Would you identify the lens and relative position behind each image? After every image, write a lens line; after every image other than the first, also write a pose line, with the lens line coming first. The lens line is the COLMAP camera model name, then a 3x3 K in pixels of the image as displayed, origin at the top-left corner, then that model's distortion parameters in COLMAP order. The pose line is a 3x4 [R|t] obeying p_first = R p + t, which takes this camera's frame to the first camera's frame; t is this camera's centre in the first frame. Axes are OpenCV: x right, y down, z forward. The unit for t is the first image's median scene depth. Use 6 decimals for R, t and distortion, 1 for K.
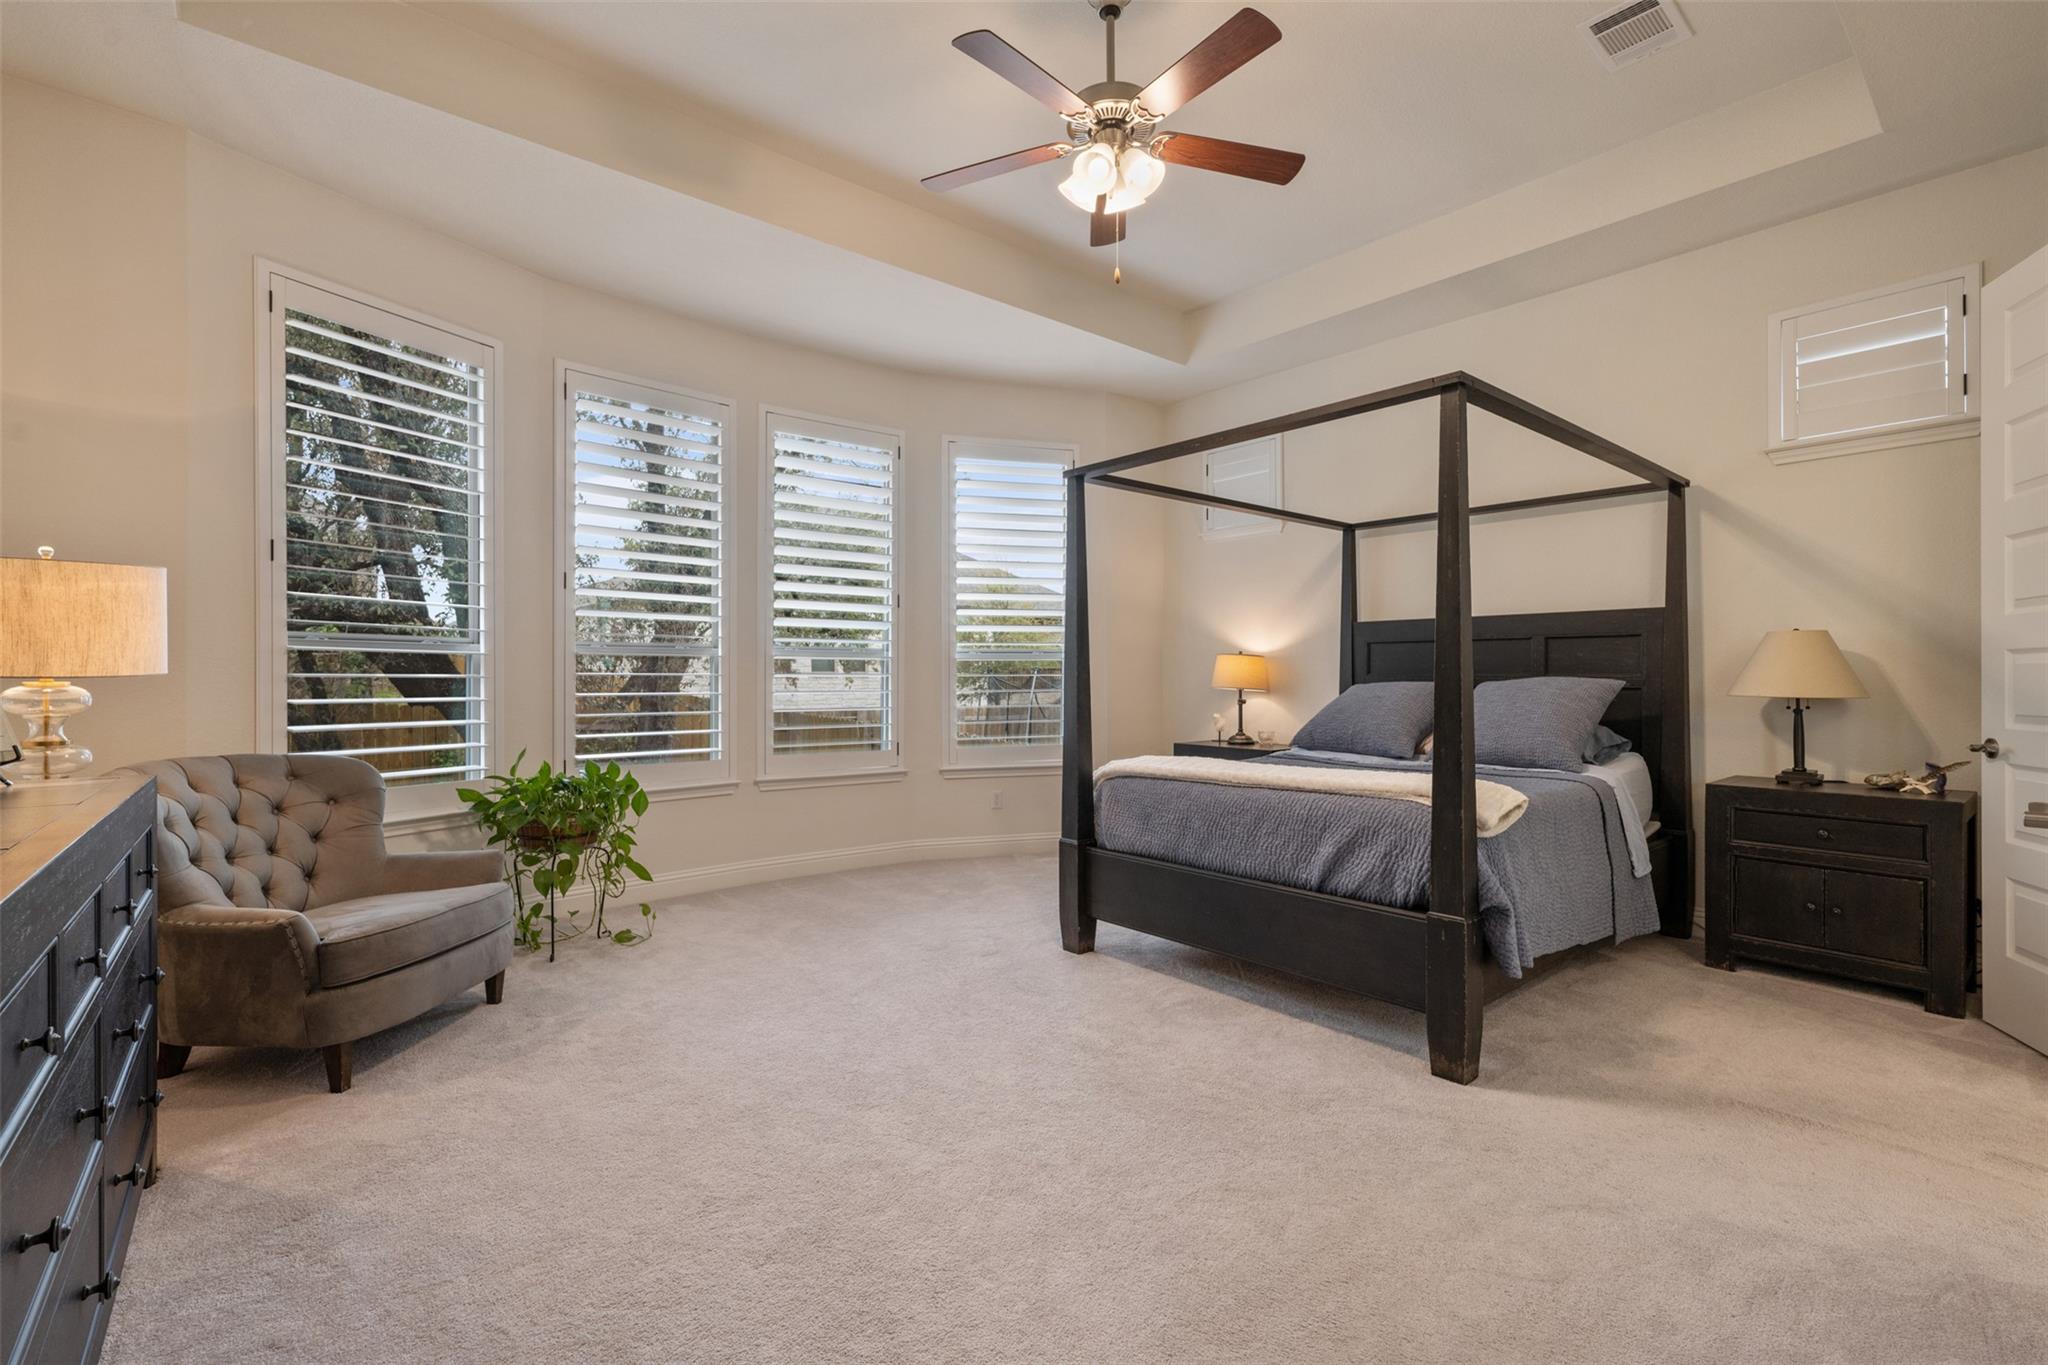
lens RADIAL K [[896.8, 0, 1023.3], [0, 896.8, 687.2], [0, 0, 1]] dist [-0.001271, 0.000074]
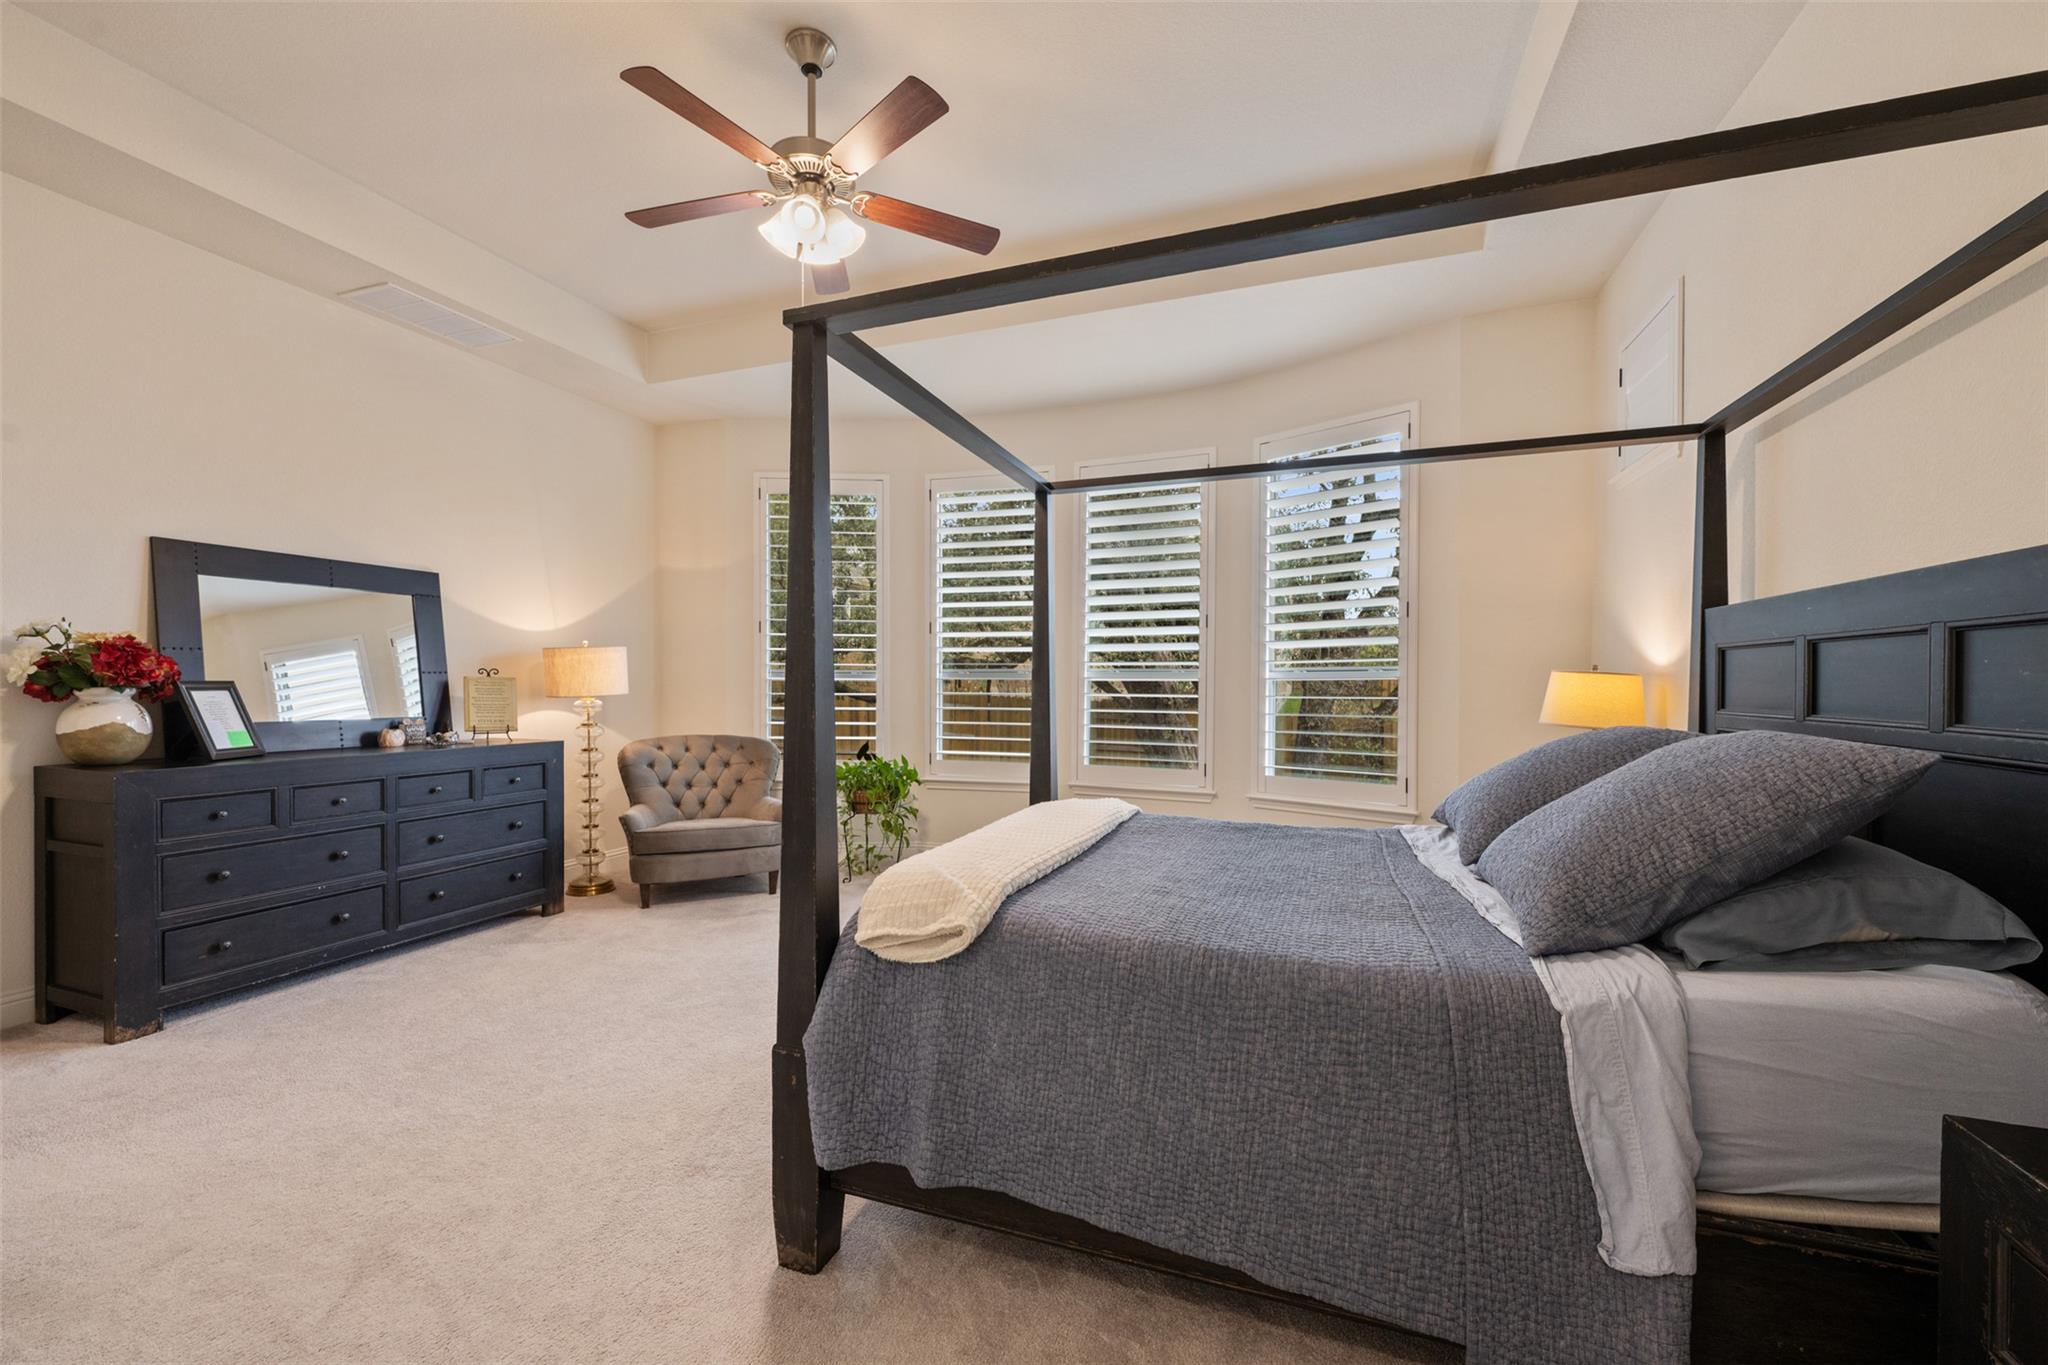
lens RADIAL K [[819.2, 0, 1032.0], [0, 819.2, 684.1], [0, 0, 1]] dist [0.000686, -0.000030]
pose [[0.490349, 0.003313, -0.871520, 1.031282], [-0.012753, 0.999913, -0.003375, -0.038120], [0.871433, 0.012769, 0.490348, 0.727979]]
